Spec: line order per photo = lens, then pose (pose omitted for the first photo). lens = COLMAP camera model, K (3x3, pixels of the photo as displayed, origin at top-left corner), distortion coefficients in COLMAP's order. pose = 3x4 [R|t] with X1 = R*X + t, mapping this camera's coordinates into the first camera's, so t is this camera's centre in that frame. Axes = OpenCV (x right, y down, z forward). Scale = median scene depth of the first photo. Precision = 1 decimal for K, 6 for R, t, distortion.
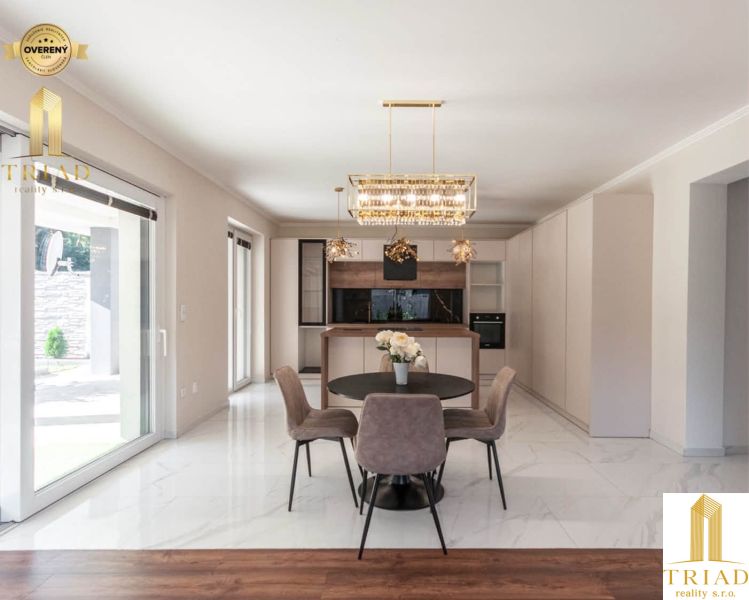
lens RADIAL K [[421.1, 0, 376.4], [0, 421.1, 303.0], [0, 0, 1]] dist [0.003567, 0.002415]
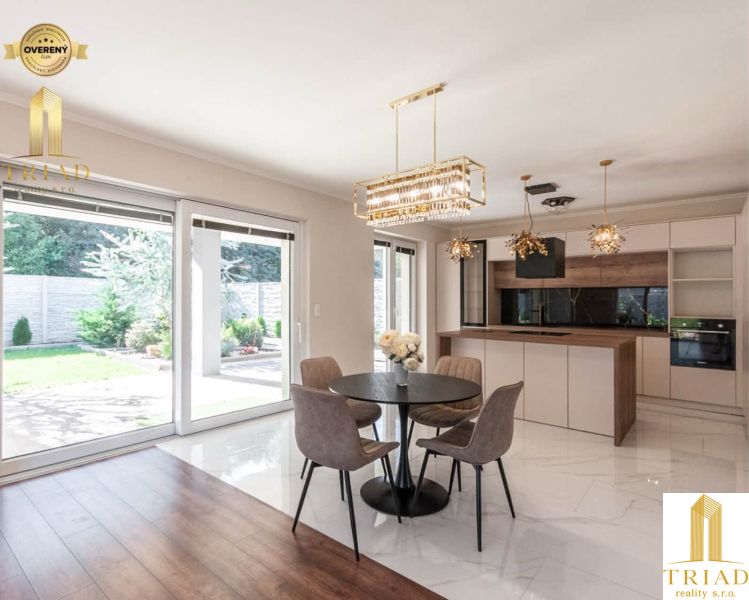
lens RADIAL K [[401.9, 0, 374.5], [0, 401.9, 300.0], [0, 0, 1]] dist [-0.003139, 0.000021]
pose [[0.771070, -0.001867, -0.636748, 0.278960], [-0.006210, 0.999926, -0.010452, 0.002191], [0.636720, 0.012014, 0.771001, 0.108460]]
